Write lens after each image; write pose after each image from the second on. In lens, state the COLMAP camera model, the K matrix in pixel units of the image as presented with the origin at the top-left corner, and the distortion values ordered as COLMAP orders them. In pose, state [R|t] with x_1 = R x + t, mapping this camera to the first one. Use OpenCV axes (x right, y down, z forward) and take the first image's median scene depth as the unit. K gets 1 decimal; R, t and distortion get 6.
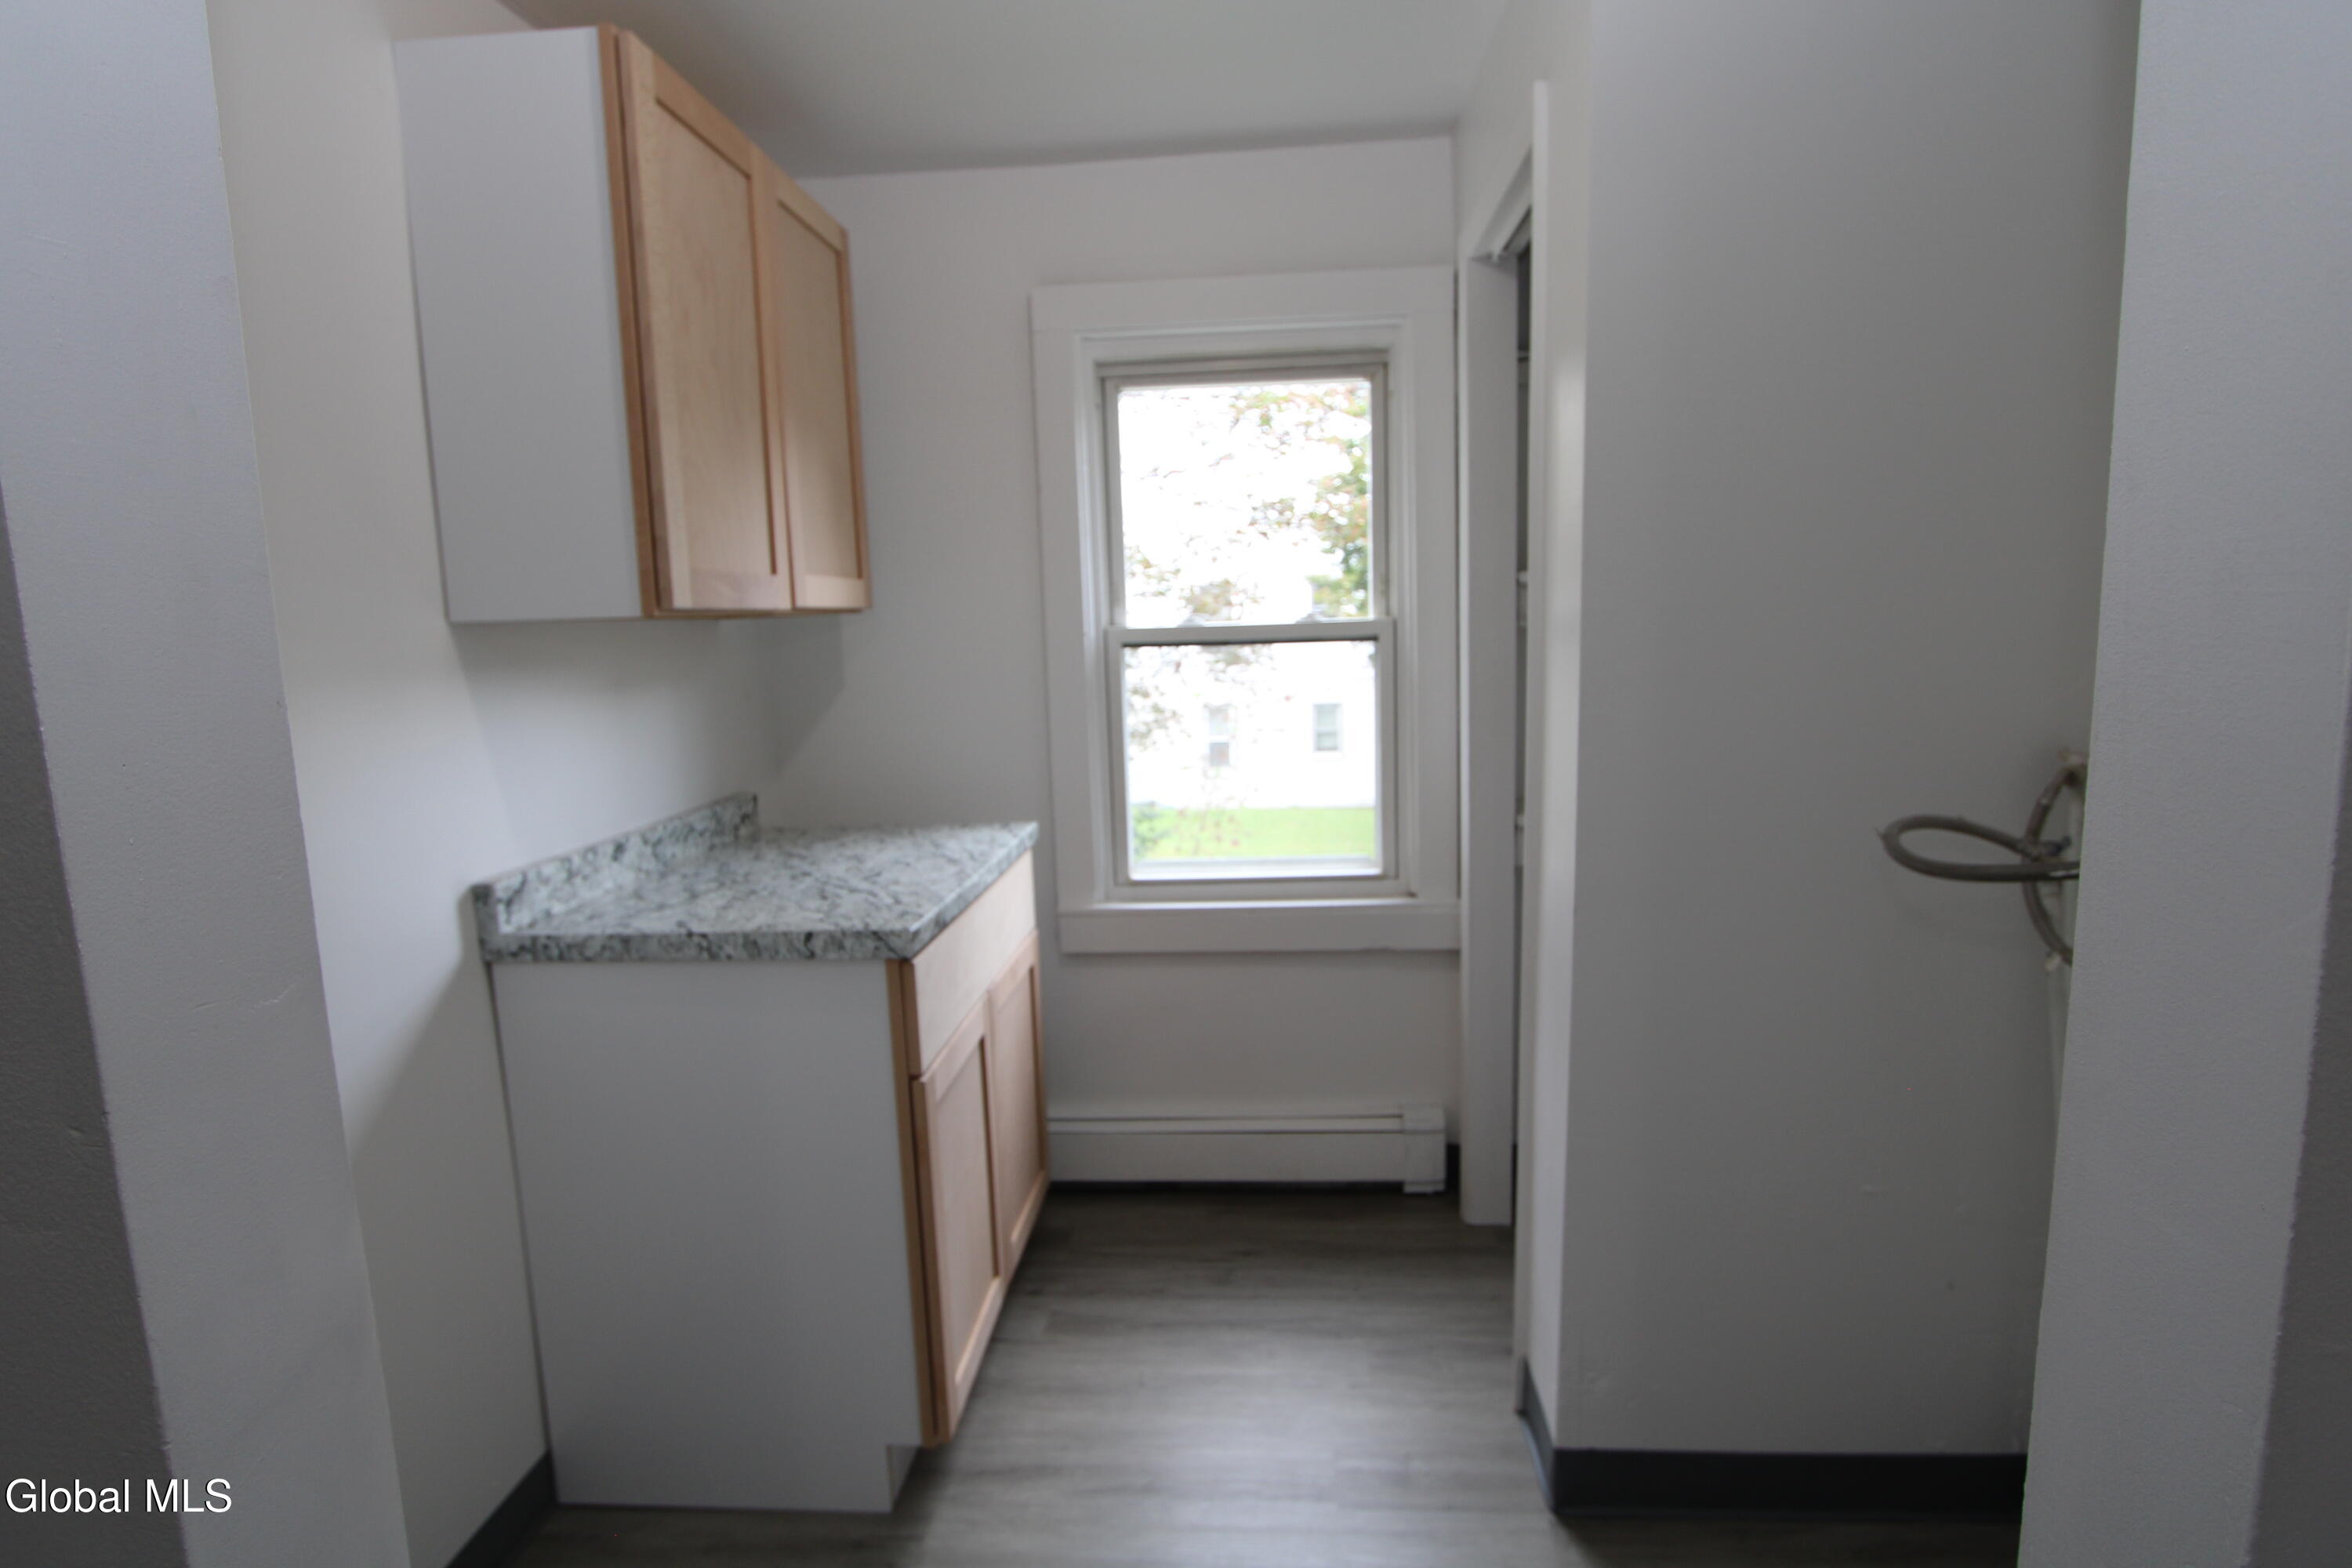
lens RADIAL K [[1297.5, 0, 1167.0], [0, 1297.5, 795.5], [0, 0, 1]] dist [-0.024461, 0.013503]
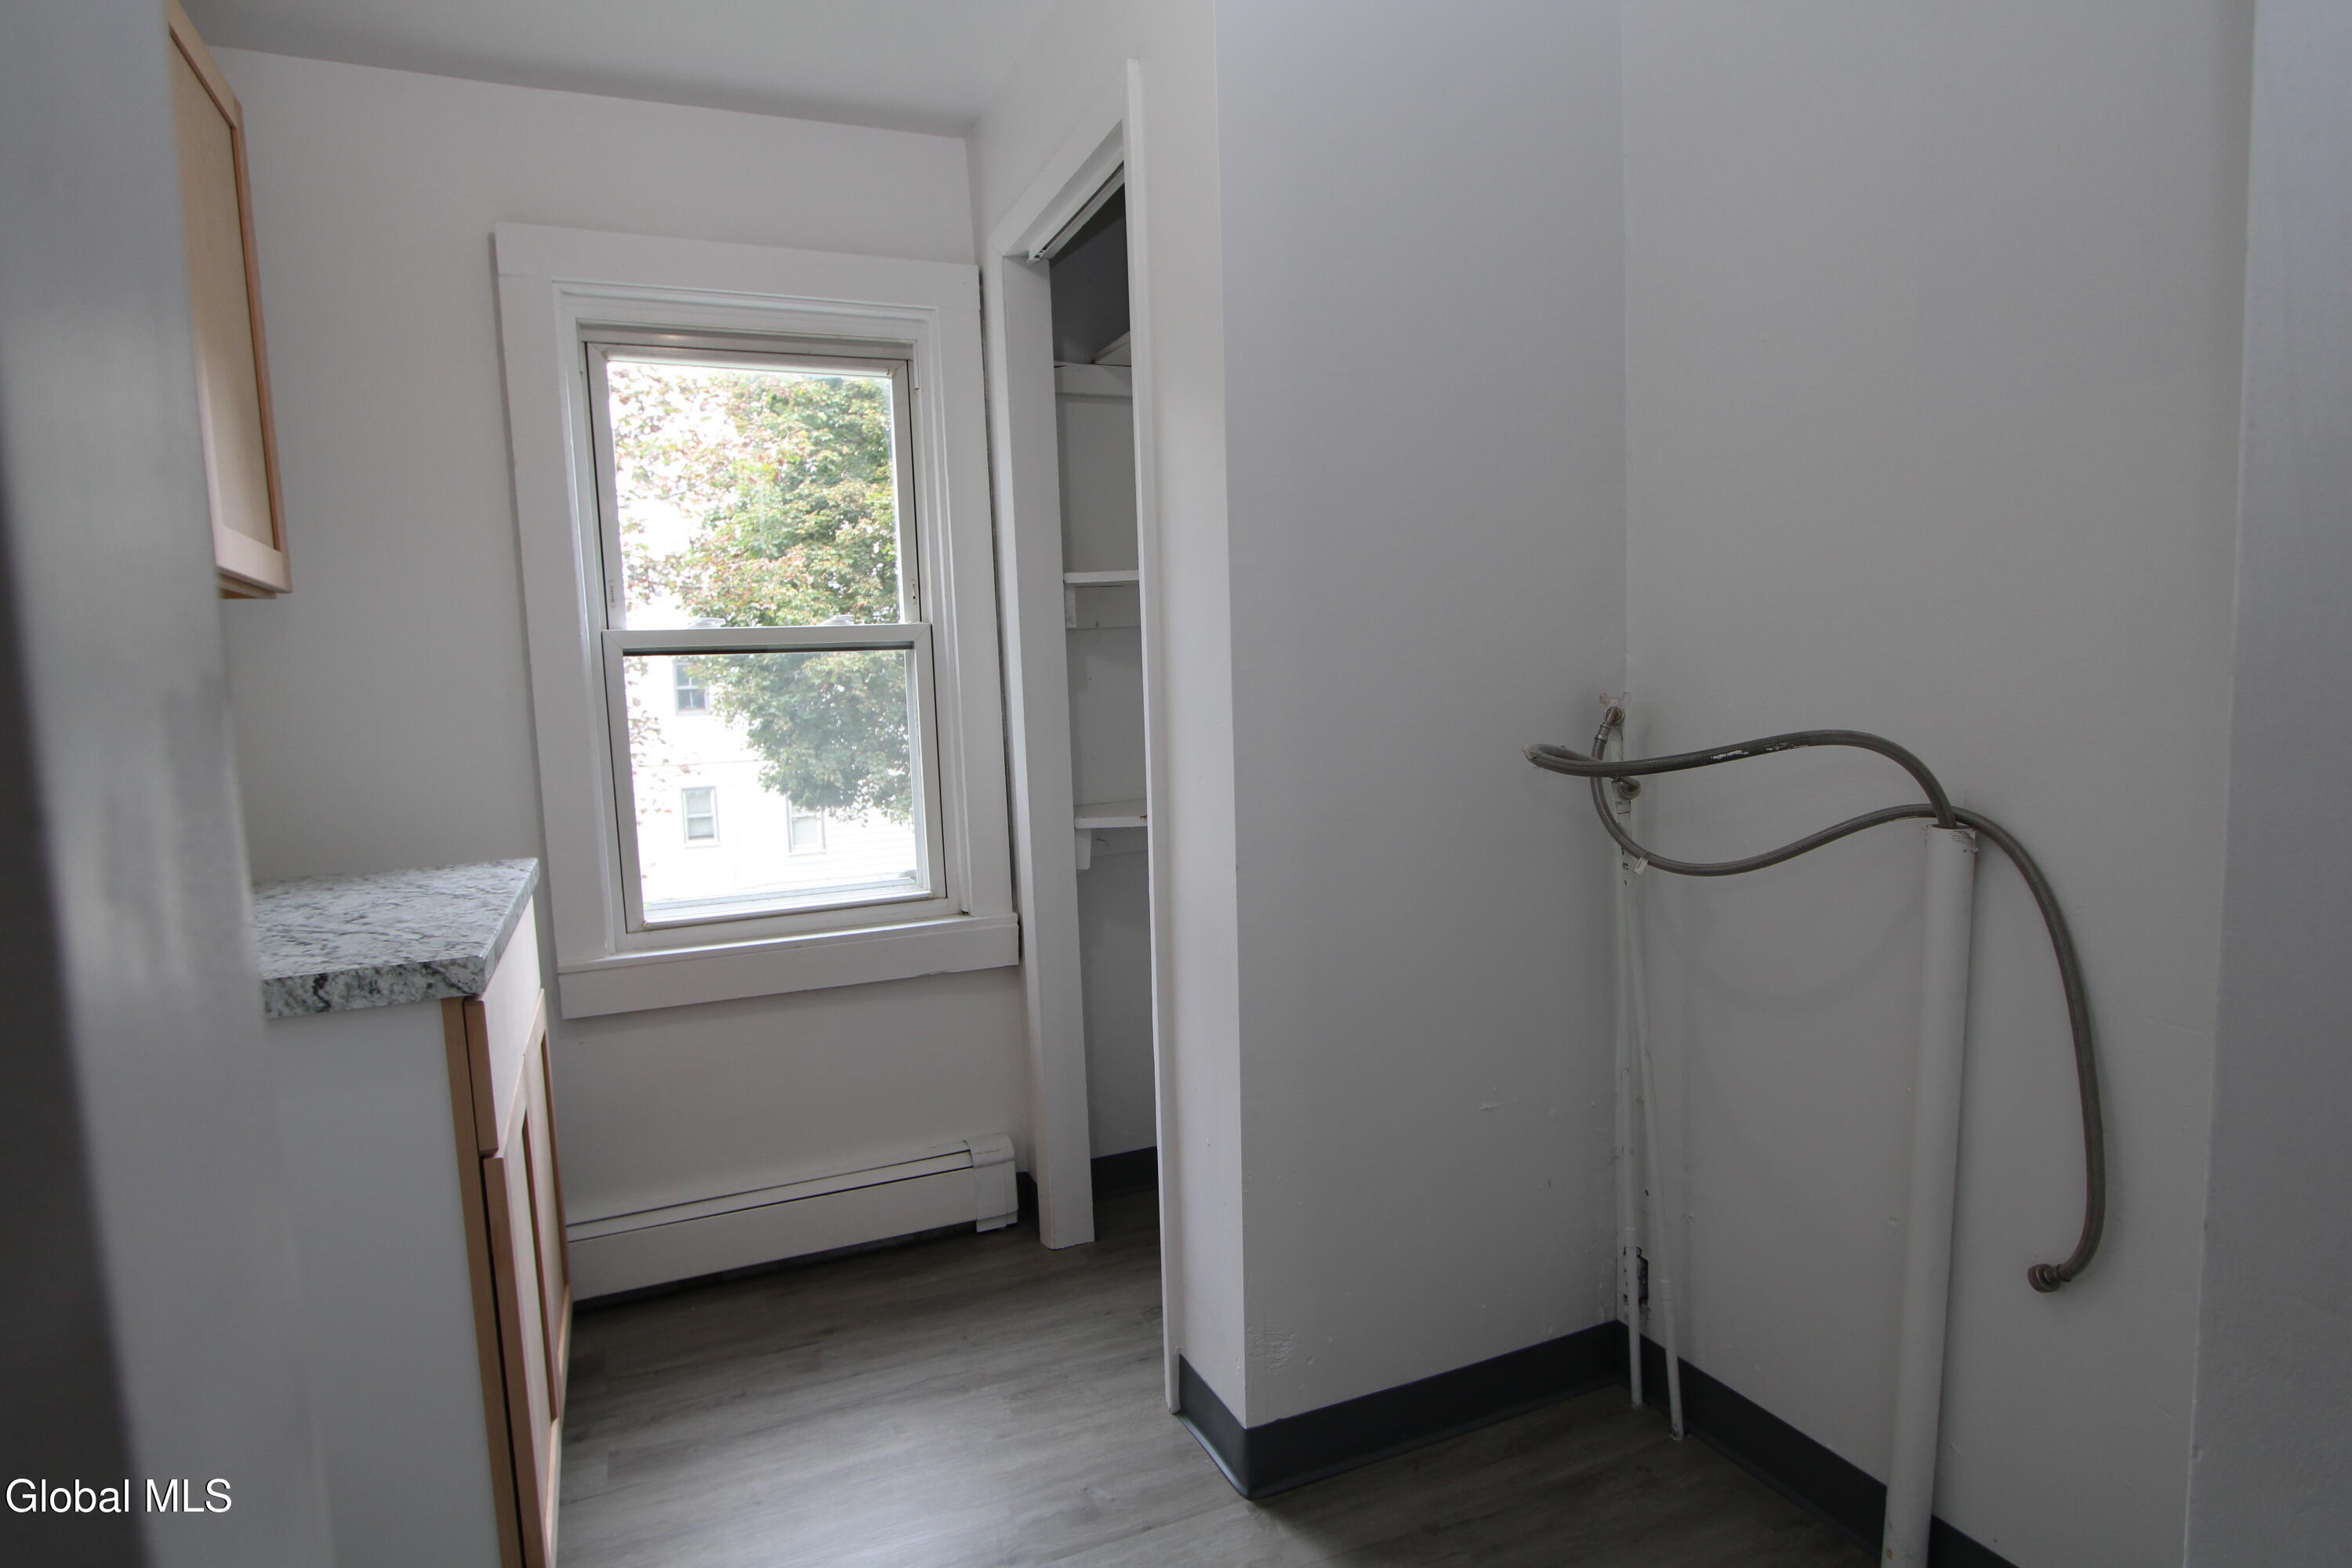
lens RADIAL K [[1297.5, 0, 1167.0], [0, 1297.5, 795.5], [0, 0, 1]] dist [-0.024461, 0.013503]
pose [[0.883585, -0.043101, 0.466283, -0.130862], [0.074175, 0.996066, -0.048486, 0.052278], [-0.462359, 0.077428, 0.883306, 0.093431]]
